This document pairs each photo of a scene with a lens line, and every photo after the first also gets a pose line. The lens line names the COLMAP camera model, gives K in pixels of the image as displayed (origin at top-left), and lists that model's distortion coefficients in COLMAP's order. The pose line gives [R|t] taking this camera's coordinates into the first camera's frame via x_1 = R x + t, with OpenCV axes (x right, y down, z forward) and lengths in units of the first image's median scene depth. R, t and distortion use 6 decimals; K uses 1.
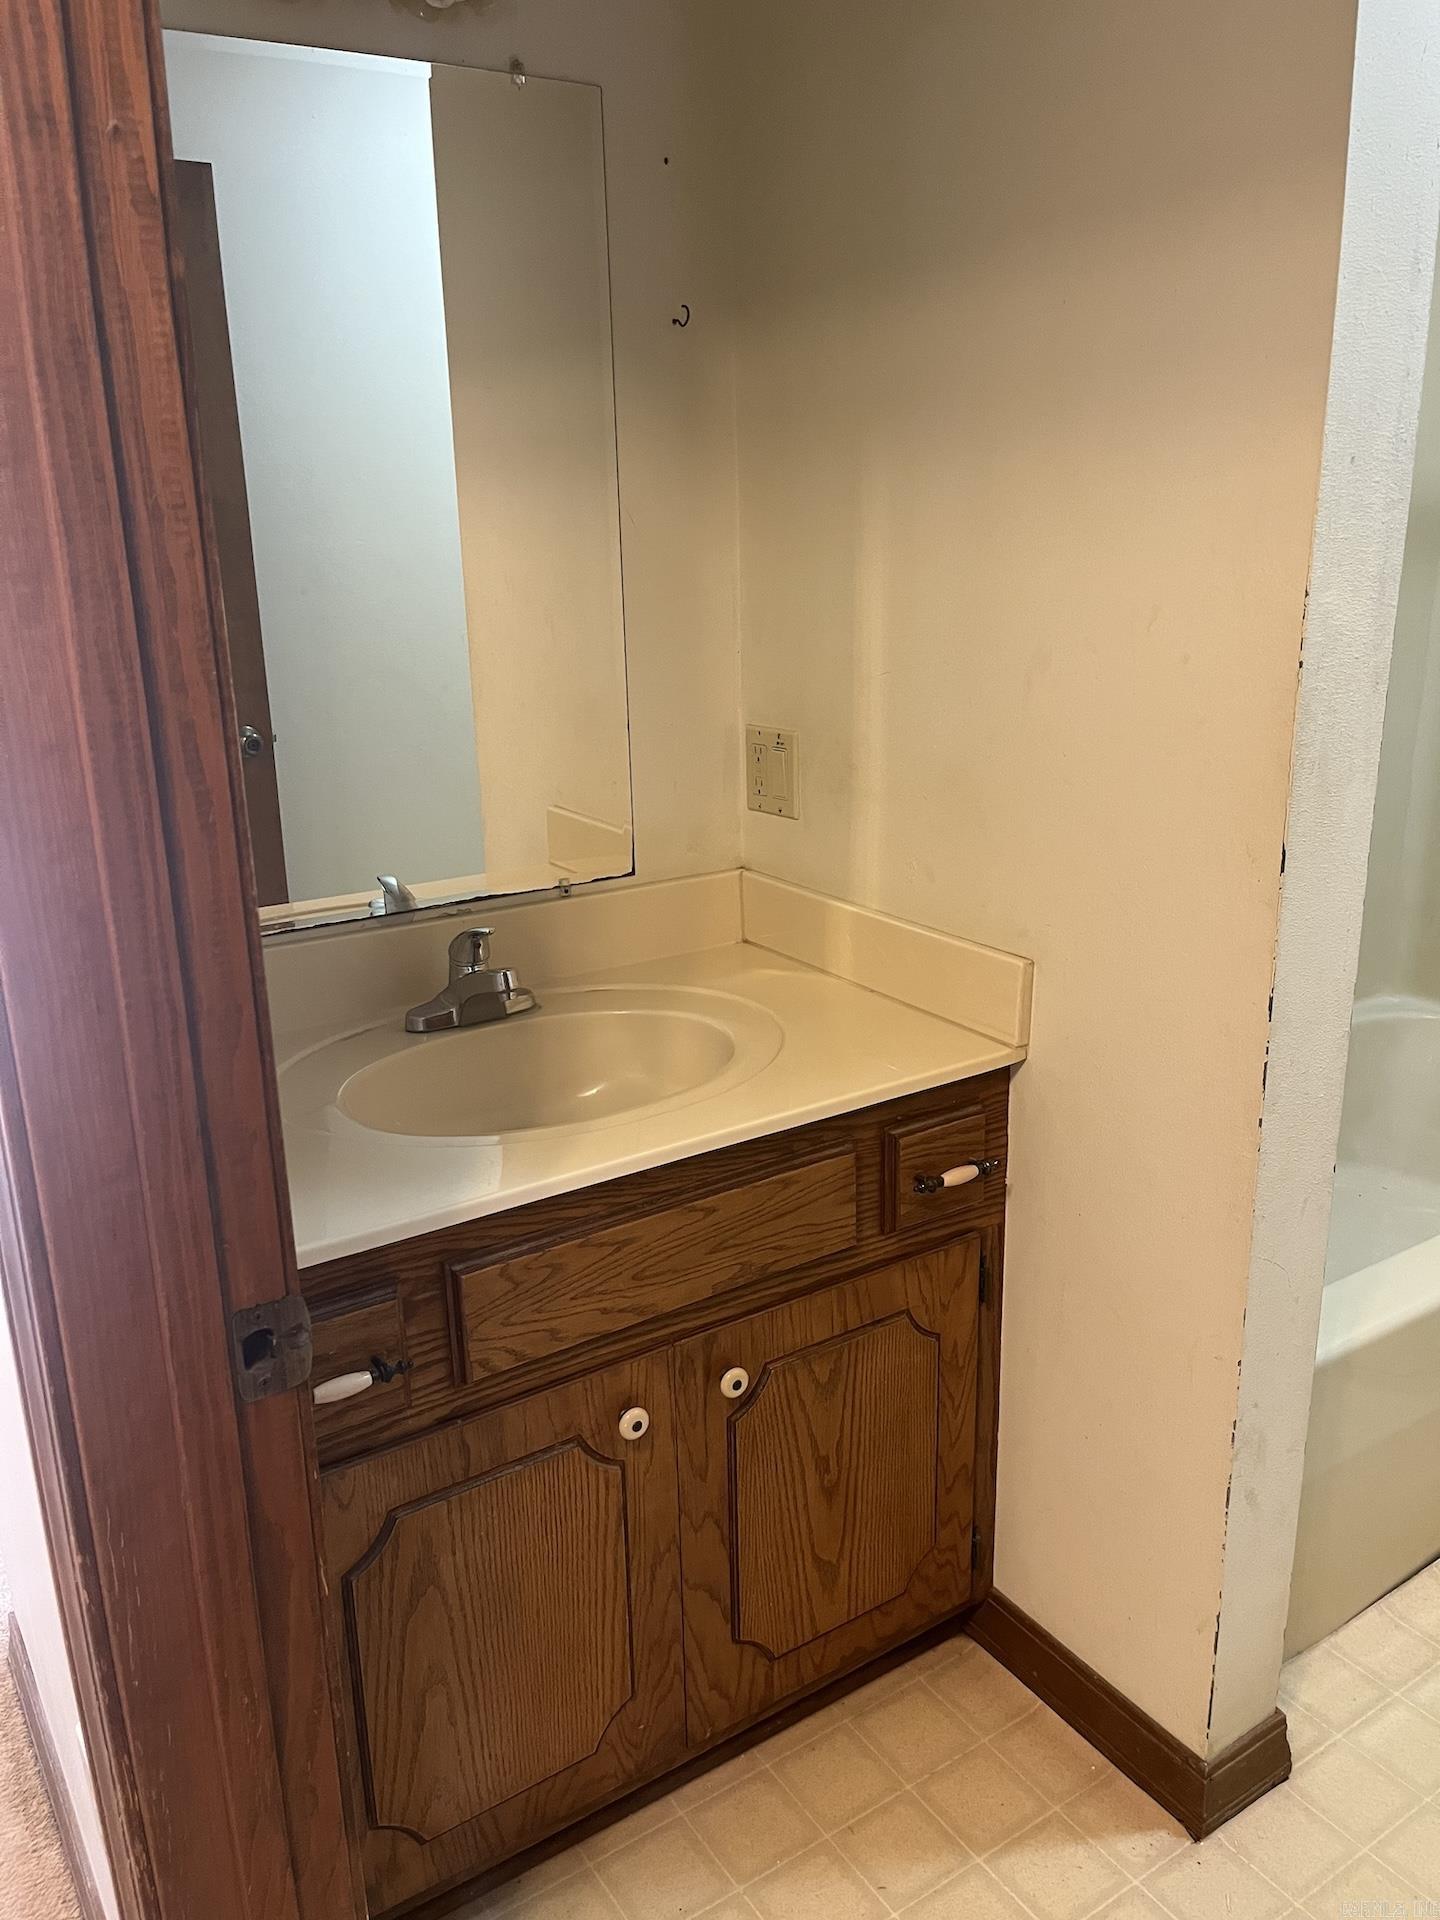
lens RADIAL K [[1462.8, 0, 720.0], [0, 1462.8, 960.0], [0, 0, 1]] dist [0.068677, -0.087454]
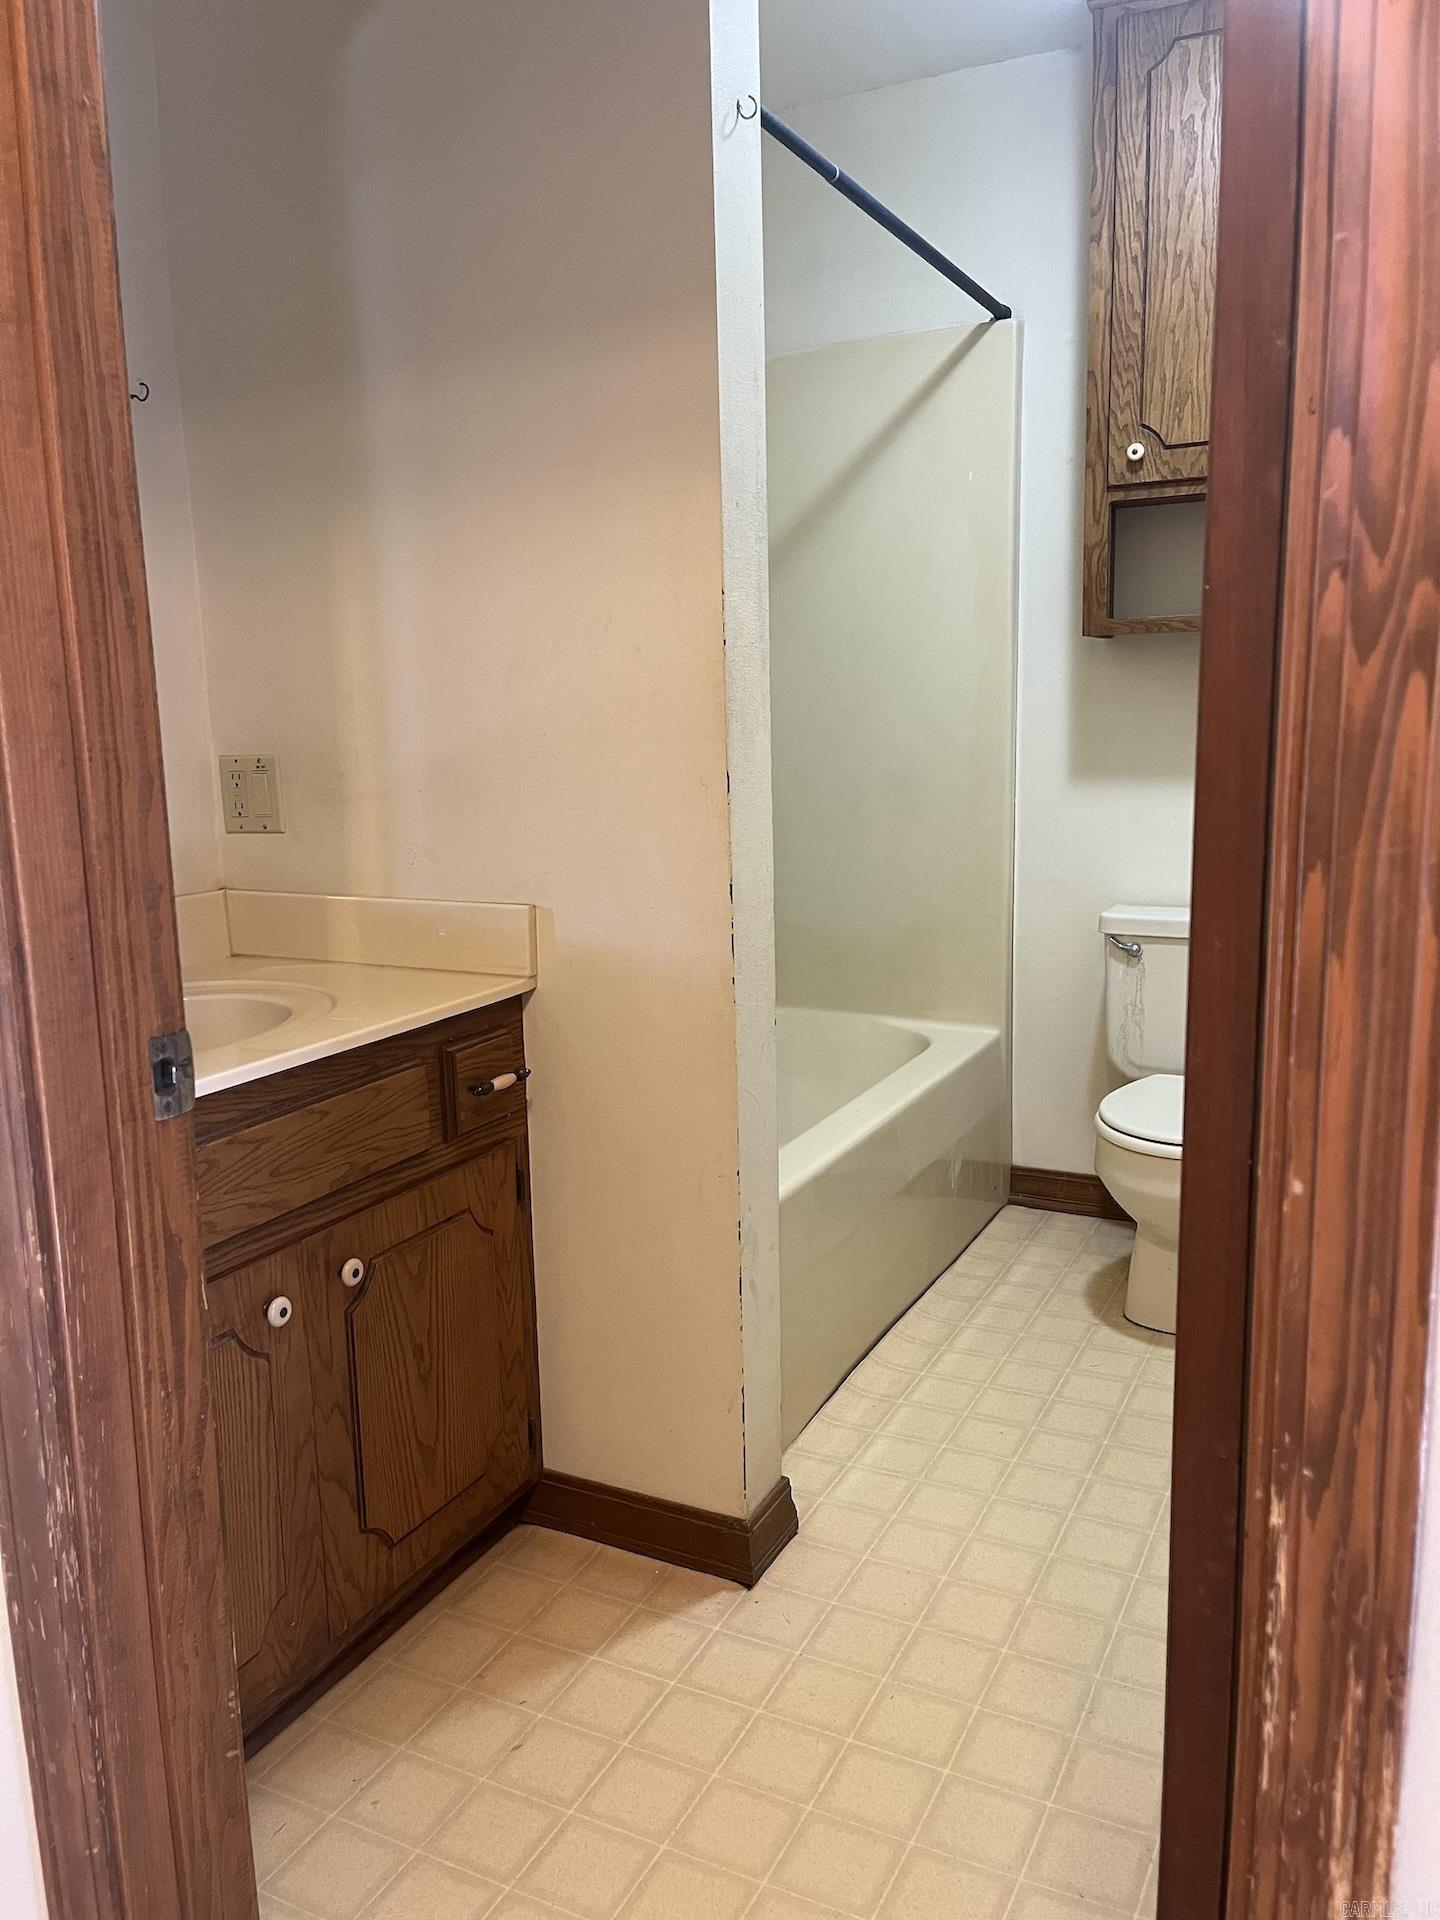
lens RADIAL K [[1453.7, 0, 720.1], [0, 1453.7, 941.0], [0, 0, 1]] dist [0.062823, -0.077806]
pose [[0.869763, -0.081591, 0.486677, -0.255776], [0.147222, 0.984226, -0.098102, 0.177441], [-0.470996, 0.156975, 0.868056, -0.142769]]
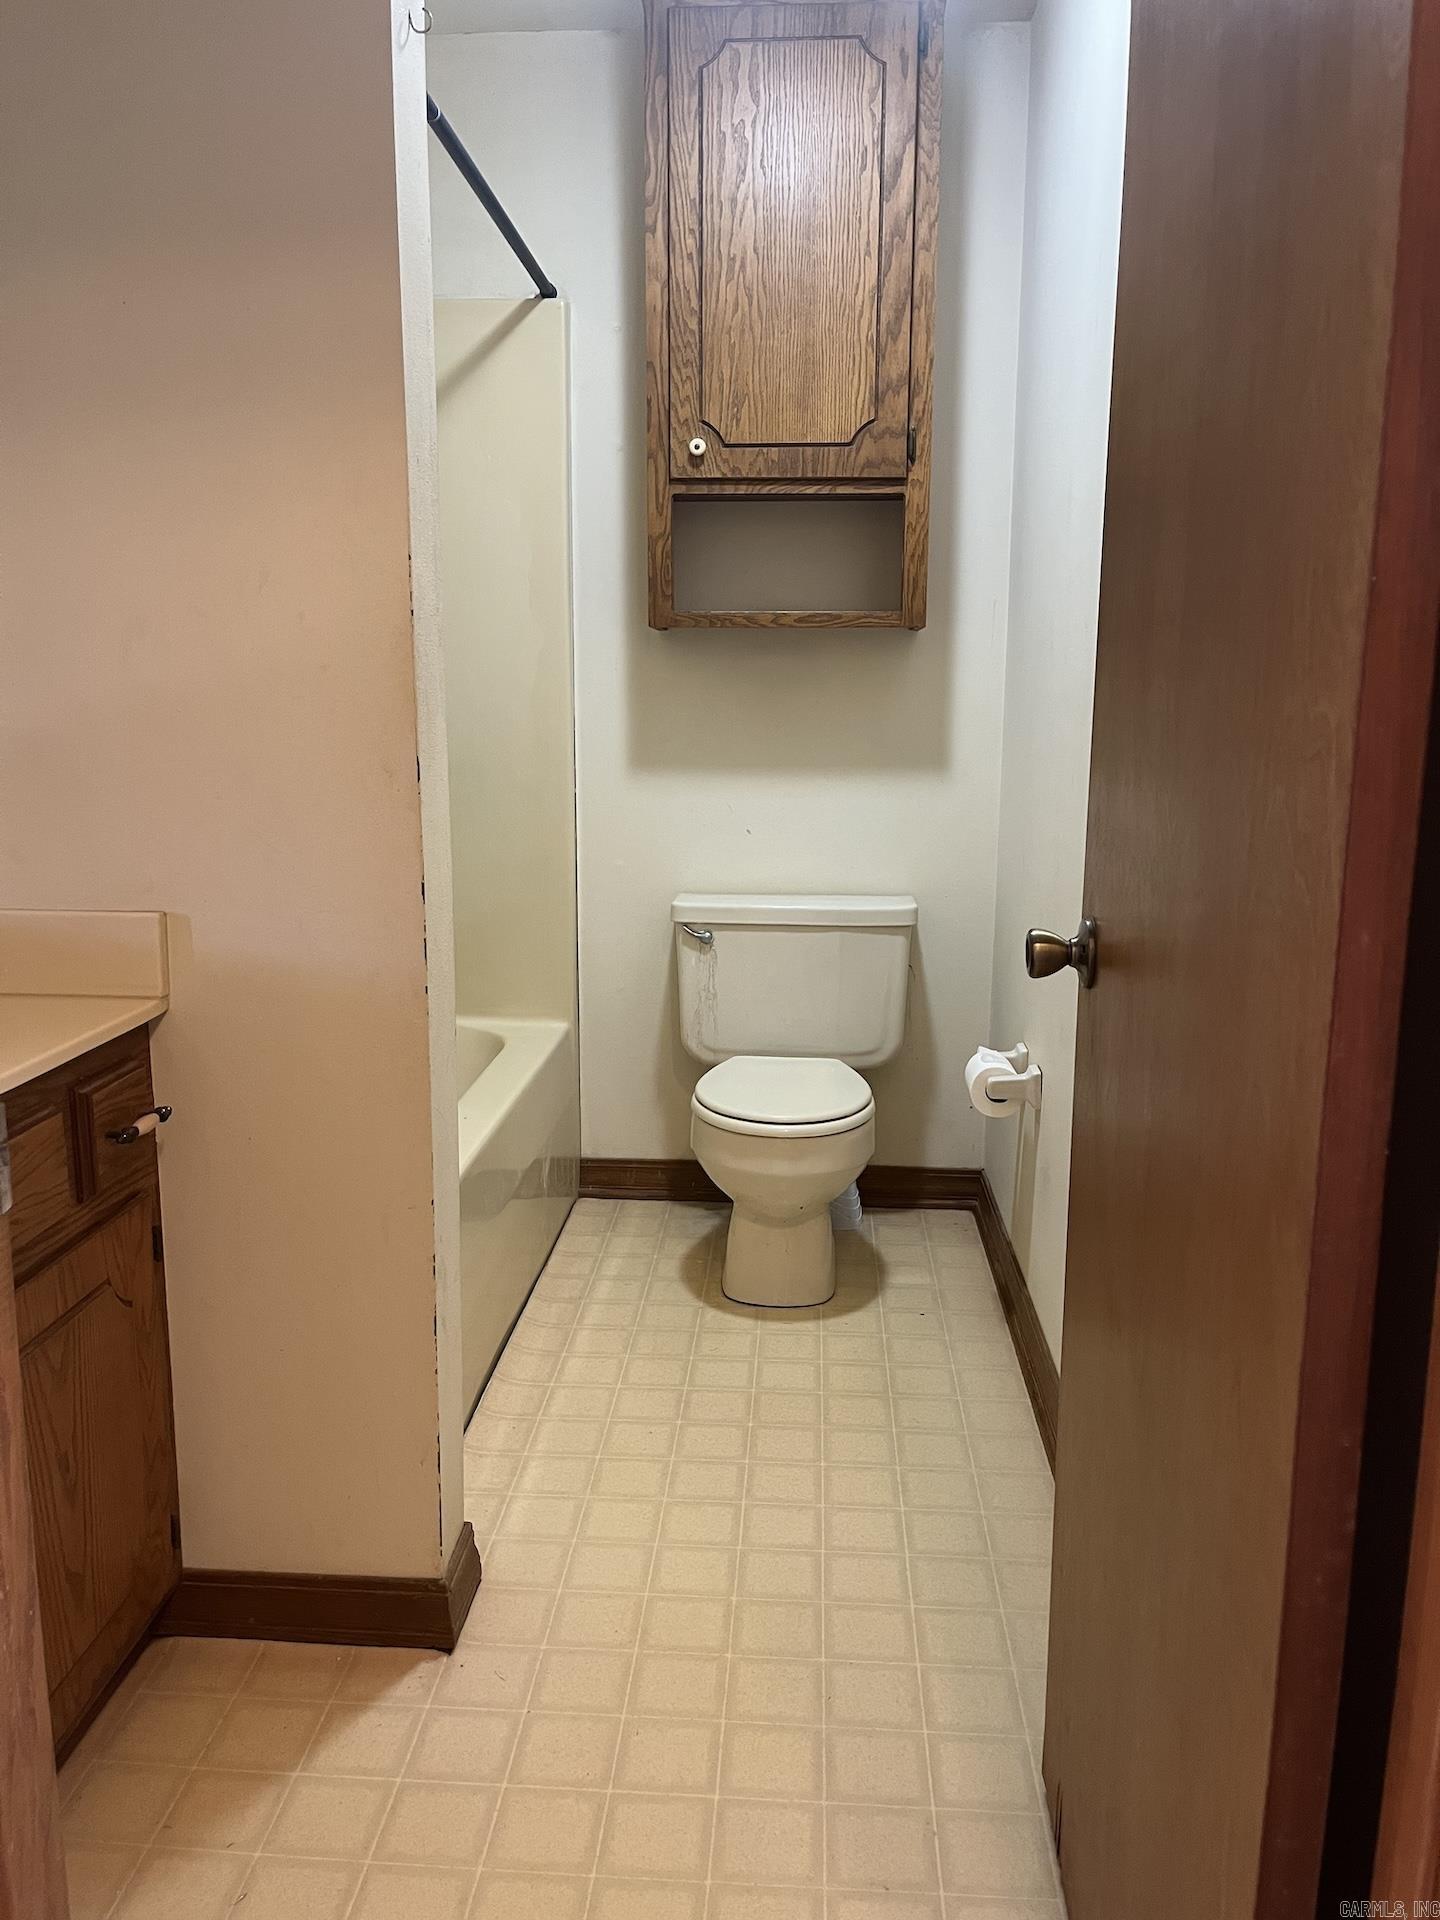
lens RADIAL K [[1453.7, 0, 720.1], [0, 1453.7, 941.0], [0, 0, 1]] dist [0.062823, -0.077806]
pose [[0.607658, -0.115107, 0.785813, -0.377429], [0.208509, 0.977855, -0.017999, 0.124477], [-0.766339, 0.174786, 0.618202, 0.049132]]
